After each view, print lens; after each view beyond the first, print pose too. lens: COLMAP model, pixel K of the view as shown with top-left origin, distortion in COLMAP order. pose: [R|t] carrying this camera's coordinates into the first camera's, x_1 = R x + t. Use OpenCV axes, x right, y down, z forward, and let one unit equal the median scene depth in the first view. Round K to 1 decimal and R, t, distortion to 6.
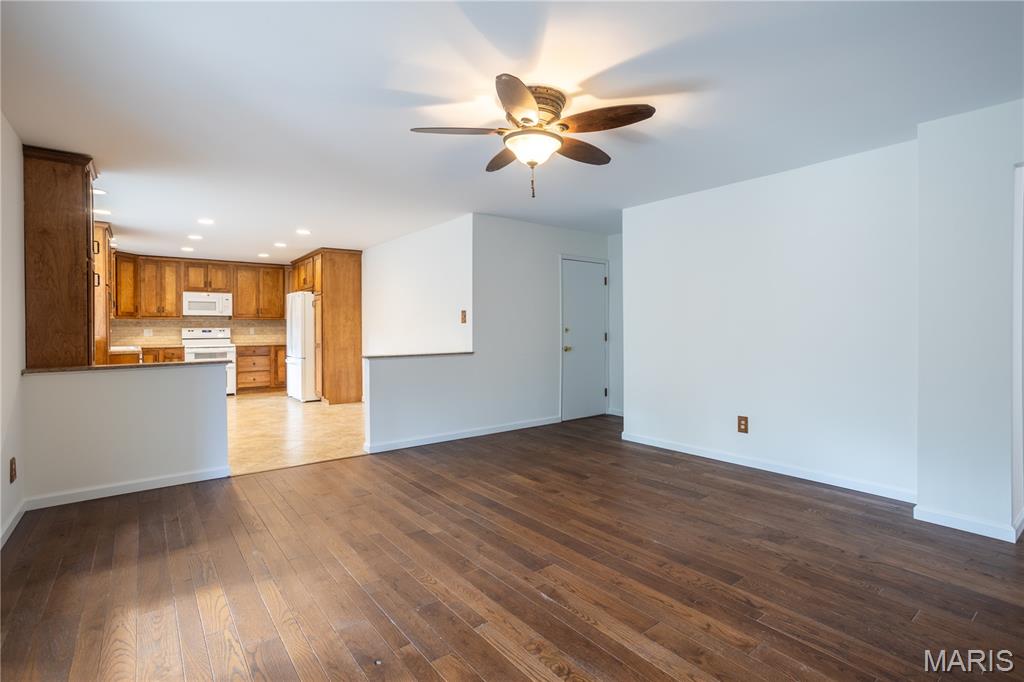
lens RADIAL K [[489.6, 0, 514.8], [0, 489.6, 331.5], [0, 0, 1]] dist [-0.018071, 0.008652]
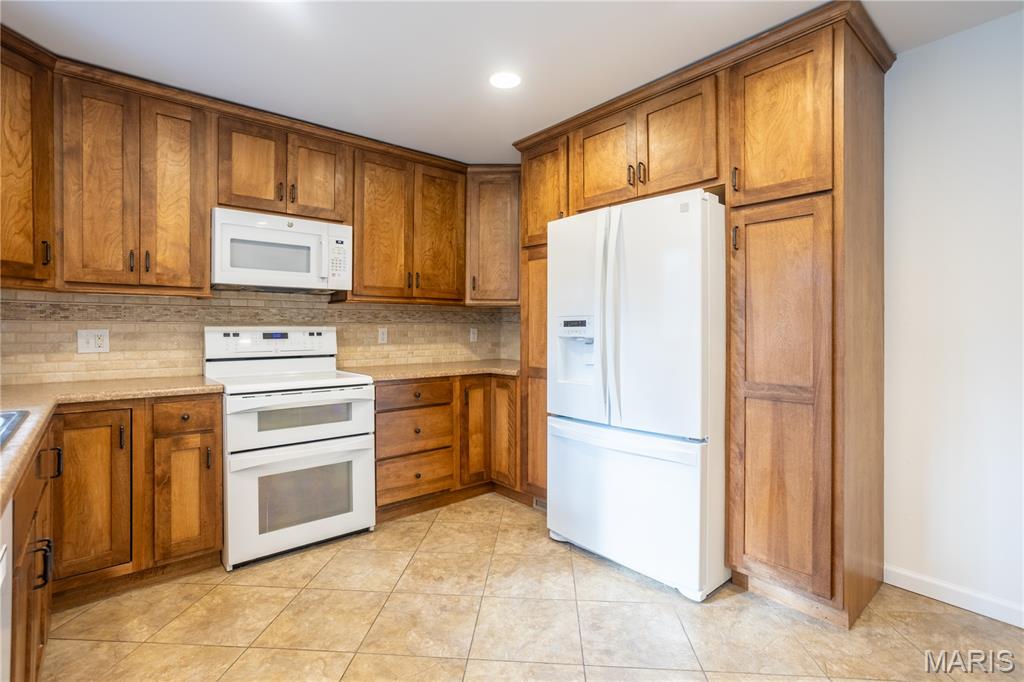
lens RADIAL K [[489.6, 0, 513.6], [0, 489.6, 330.8], [0, 0, 1]] dist [-0.018071, 0.008652]
pose [[0.998422, 0.003867, 0.056026, -0.505057], [-0.003652, 0.999986, -0.003952, -0.003395], [-0.056040, 0.003741, 0.998422, 0.676625]]
